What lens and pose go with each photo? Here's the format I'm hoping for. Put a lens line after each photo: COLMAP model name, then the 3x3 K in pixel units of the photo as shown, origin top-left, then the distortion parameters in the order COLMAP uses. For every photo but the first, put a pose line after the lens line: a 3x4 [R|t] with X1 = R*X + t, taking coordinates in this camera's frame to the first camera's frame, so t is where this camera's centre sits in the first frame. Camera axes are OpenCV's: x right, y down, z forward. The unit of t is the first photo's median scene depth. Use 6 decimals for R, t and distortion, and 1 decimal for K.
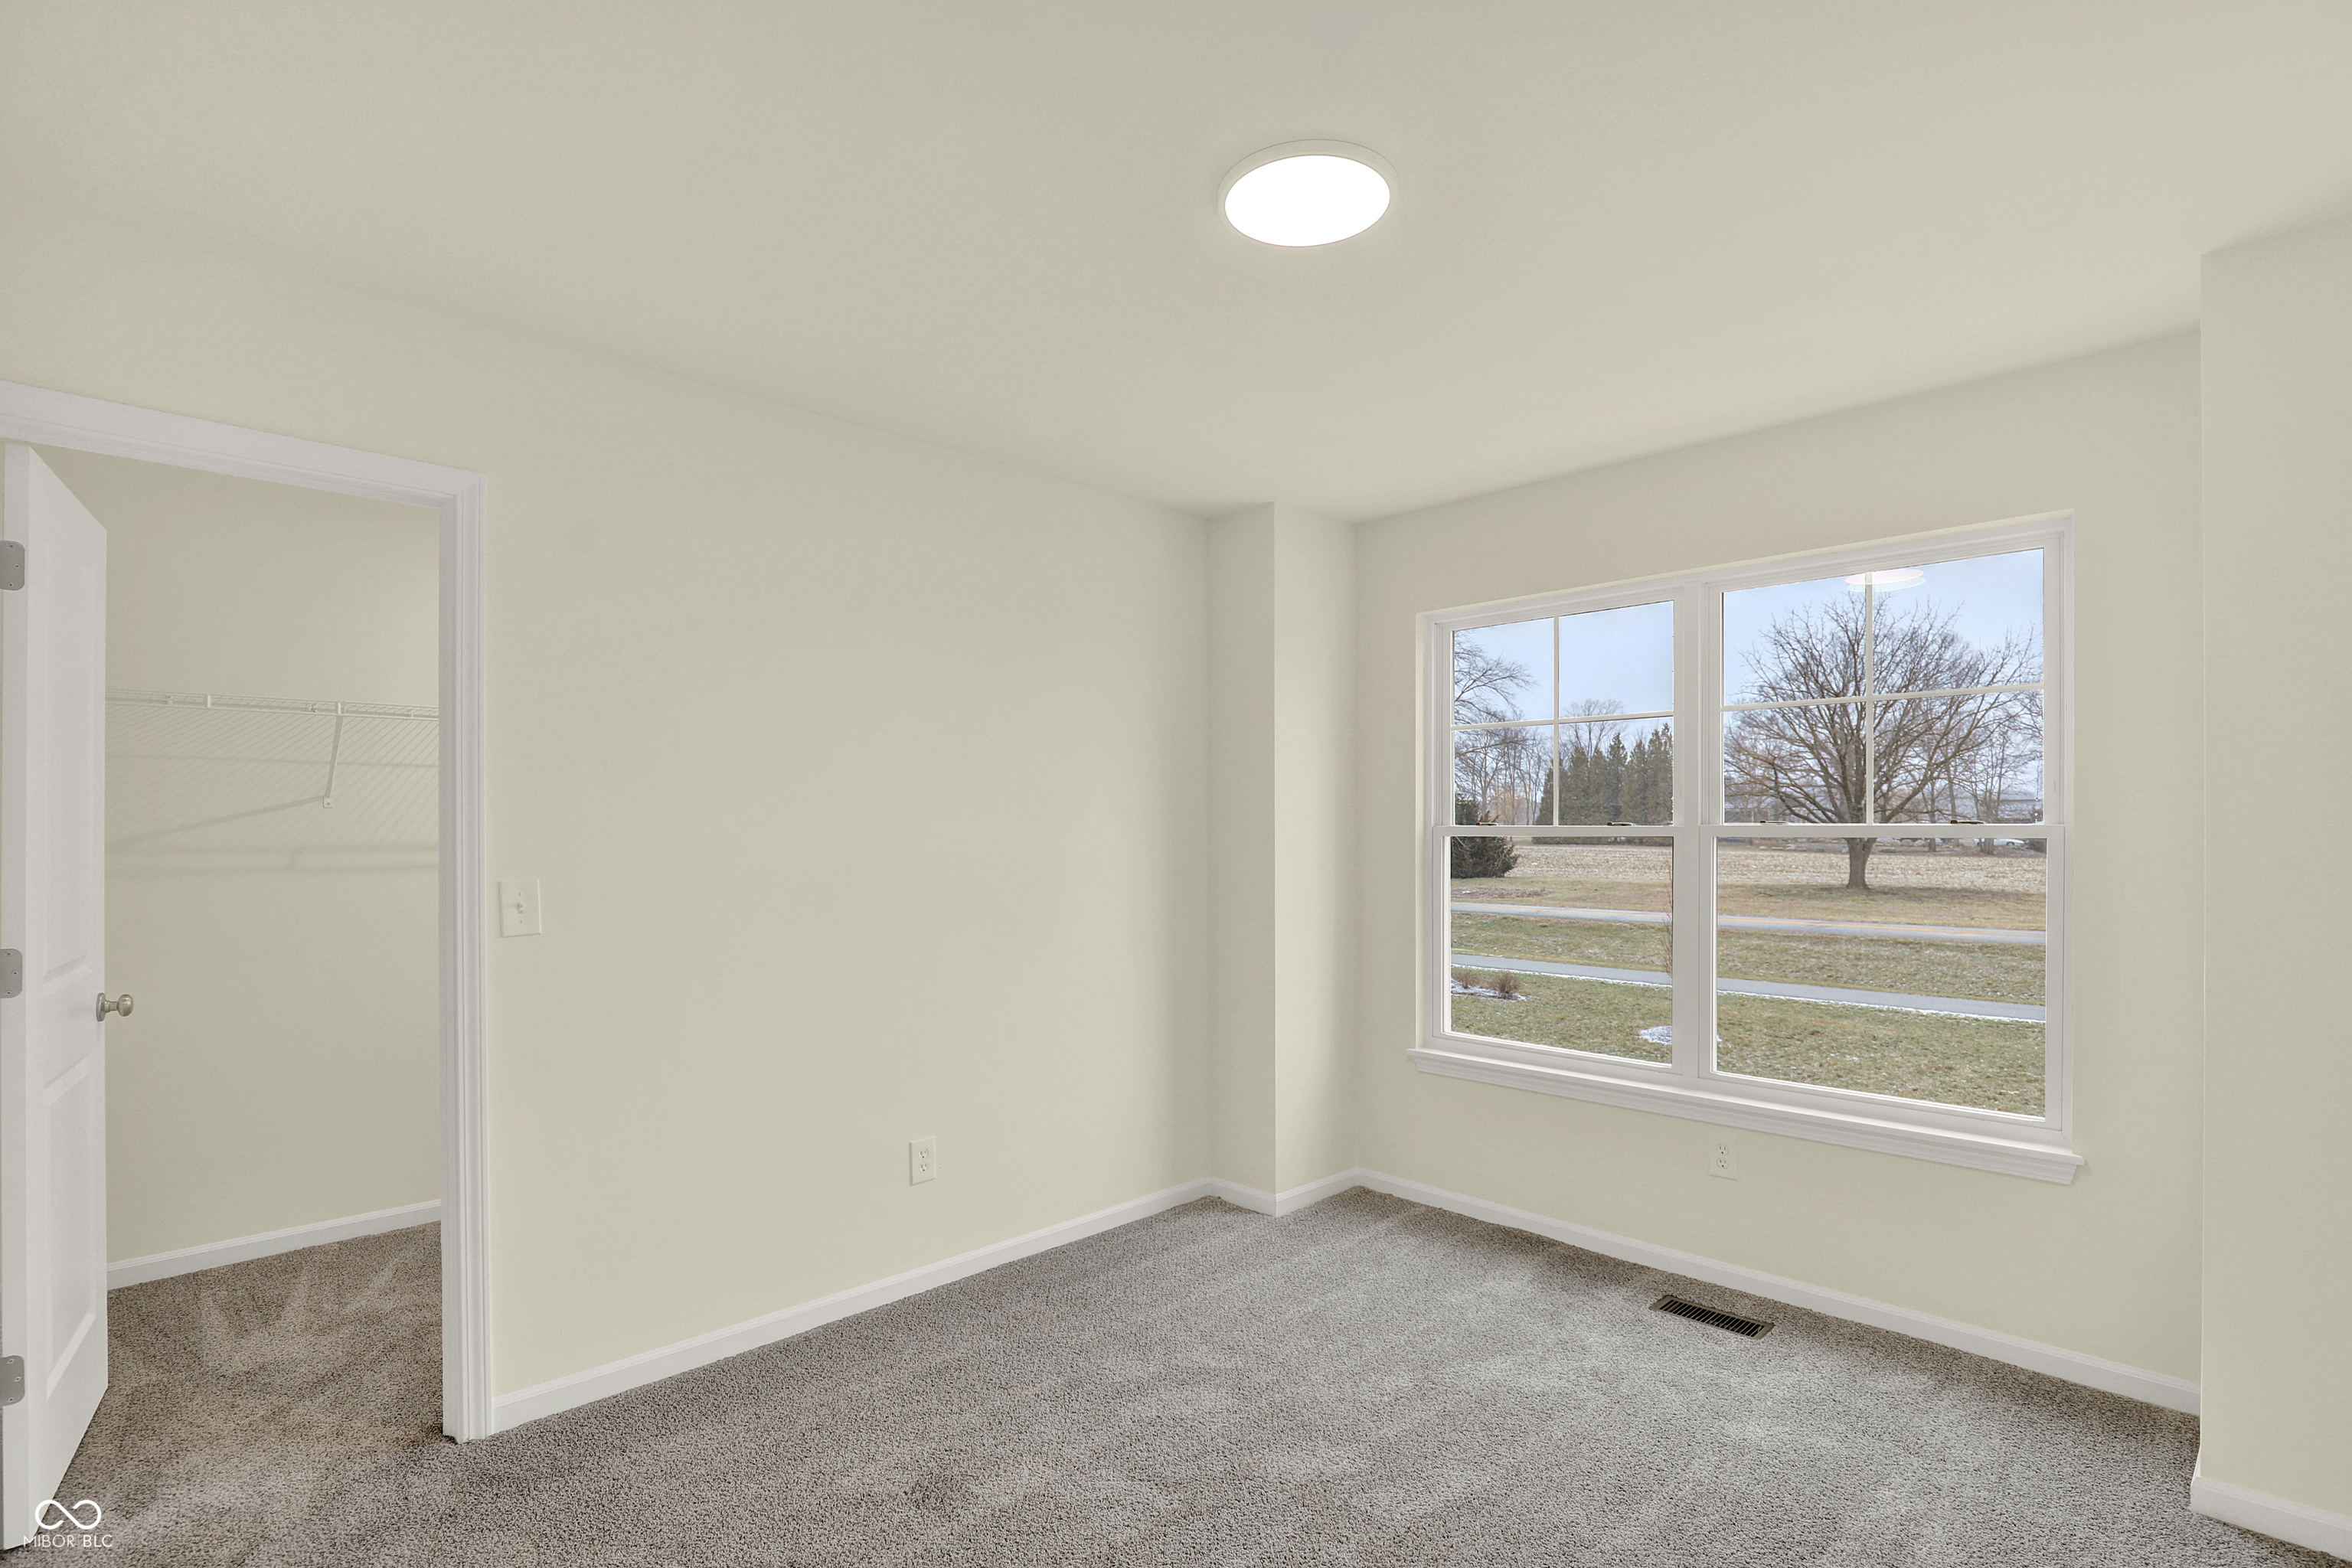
lens RADIAL K [[1103.9, 0, 1155.9], [0, 1103.9, 825.9], [0, 0, 1]] dist [-0.001341, 0.000148]
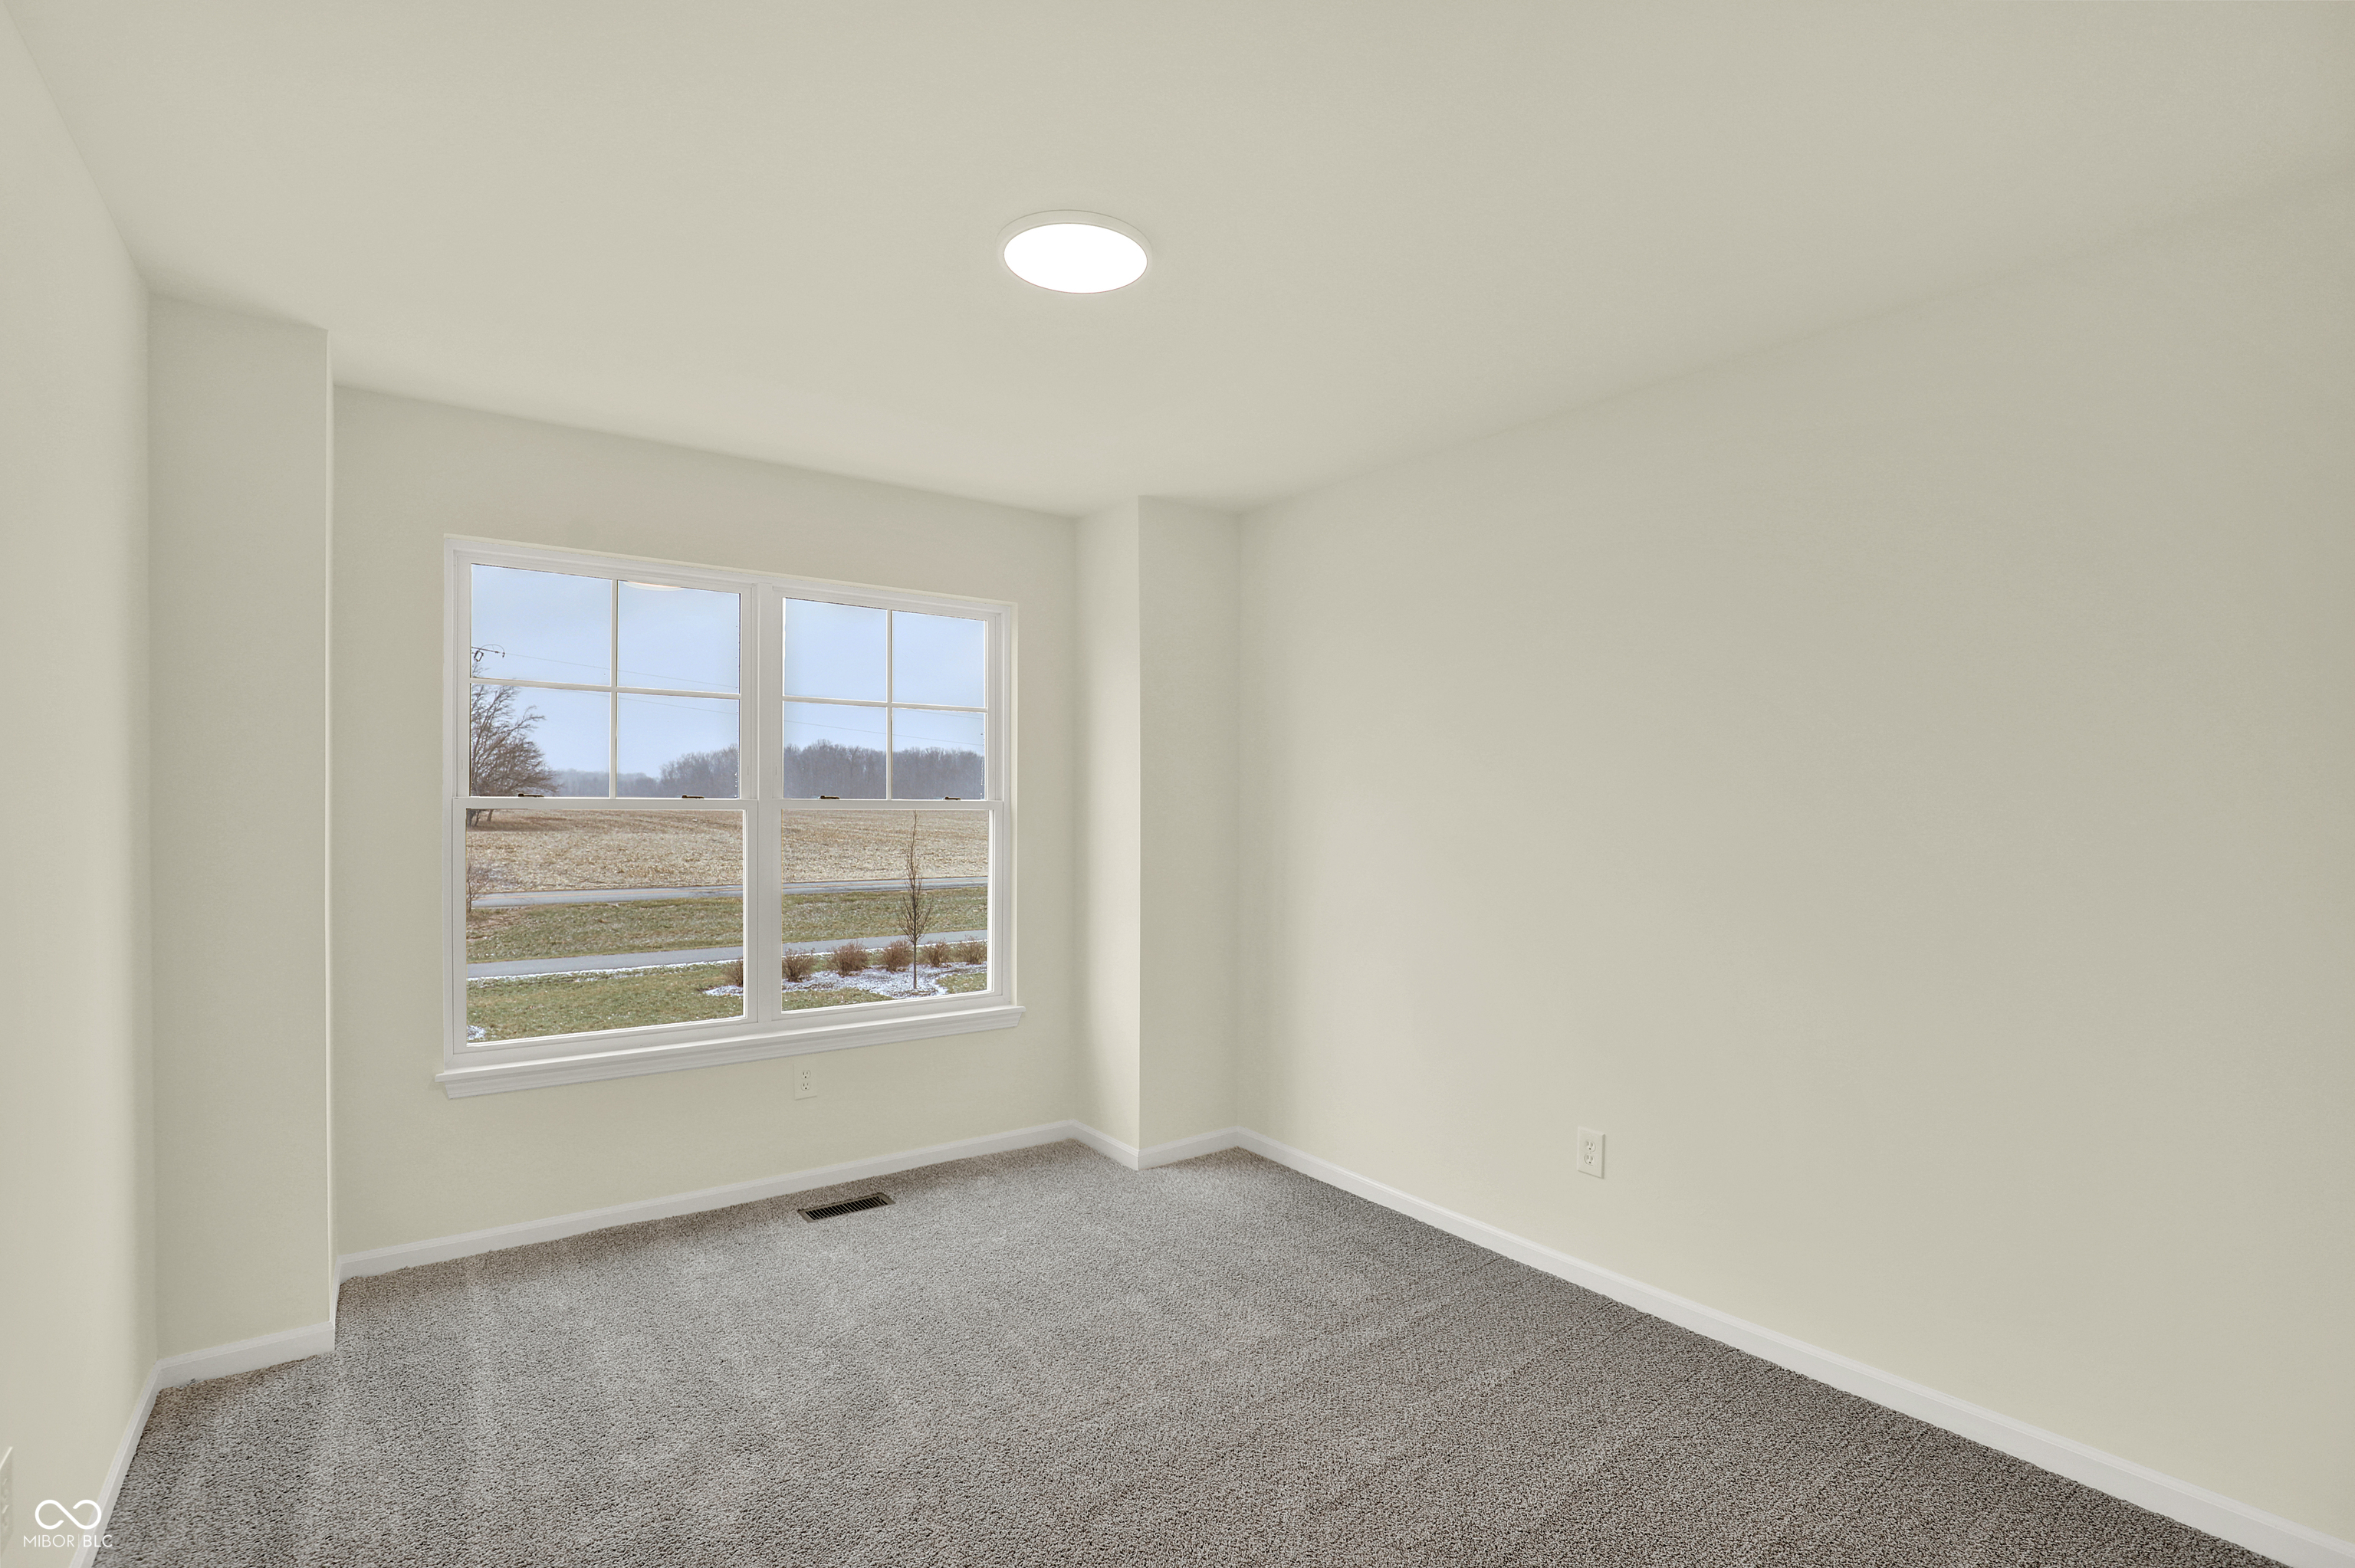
lens RADIAL K [[1105.1, 0, 1172.6], [0, 1105.1, 798.1], [0, 0, 1]] dist [-0.001341, 0.000148]
pose [[0.167285, 0.008442, 0.985872, -0.697884], [-0.007351, 0.999946, -0.007315, 0.004899], [-0.985881, -0.006023, 0.167338, 0.501143]]
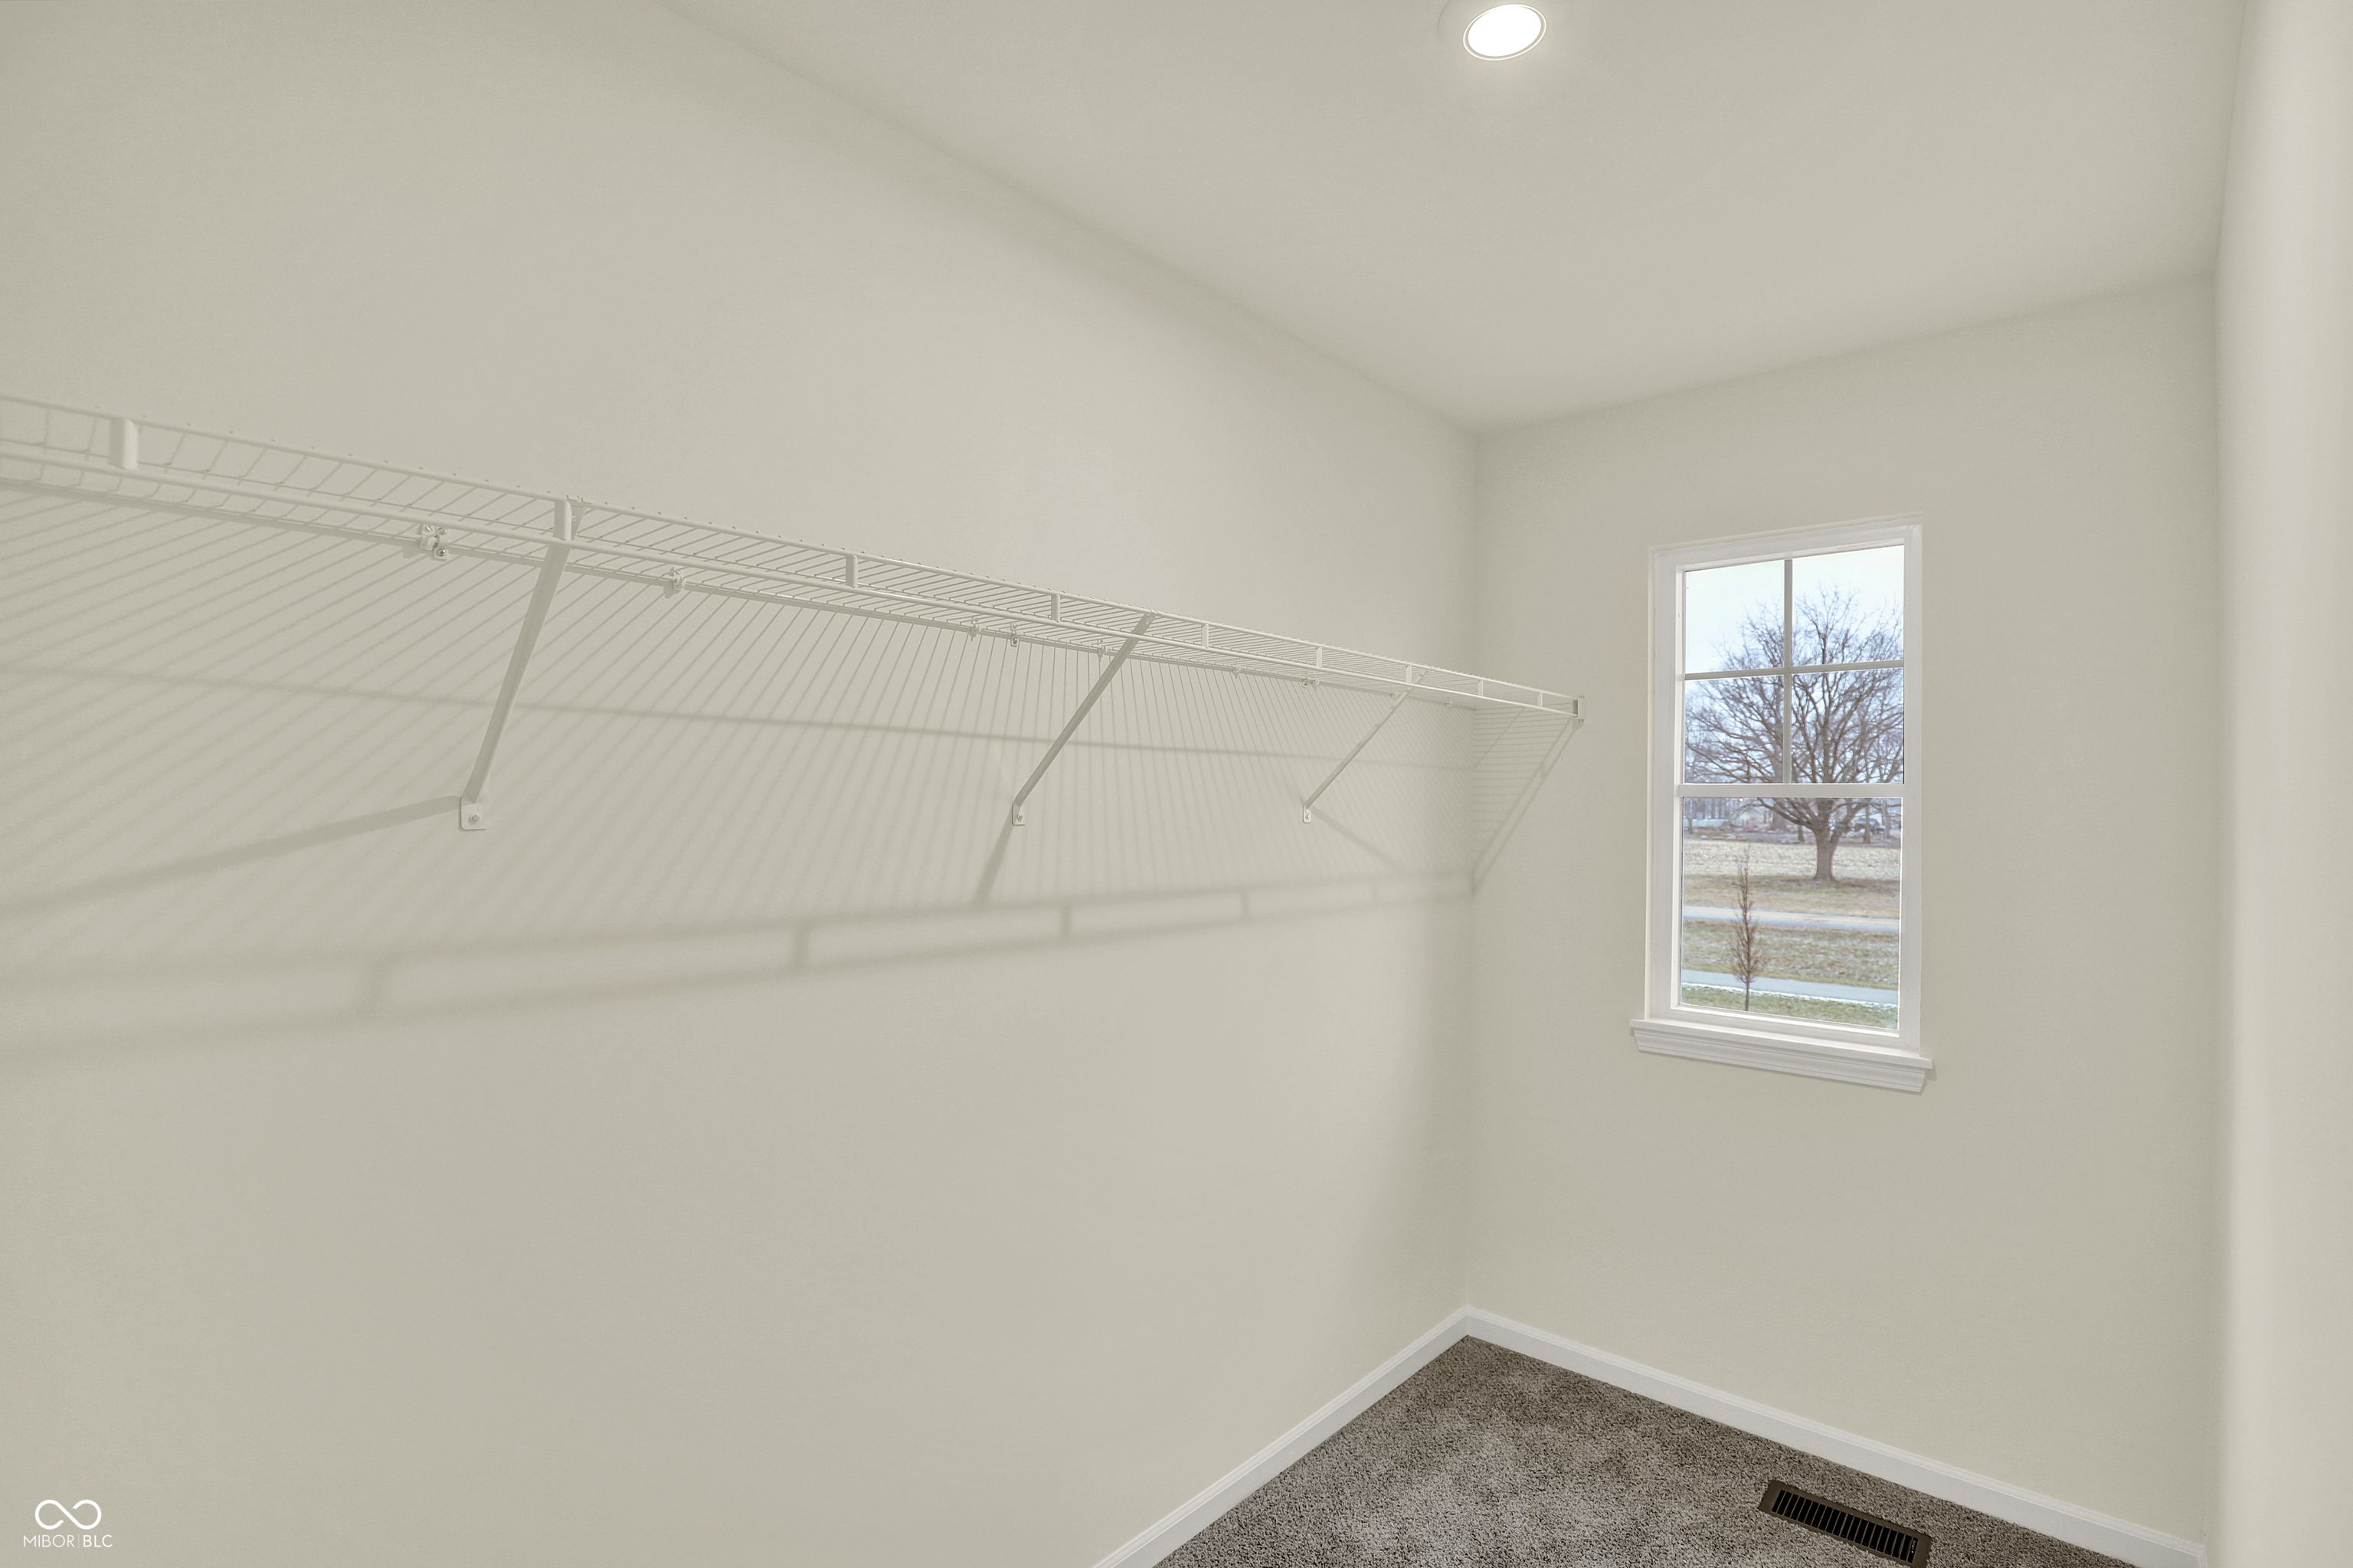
lens RADIAL K [[1104.4, 0, 1174.6], [0, 1104.4, 794.2], [0, 0, 1]] dist [-0.001341, 0.000148]
pose [[0.996281, 0.013434, 0.085114, -0.039962], [-0.012419, 0.999845, -0.012441, -0.001928], [-0.085268, 0.011338, 0.996294, 0.045100]]
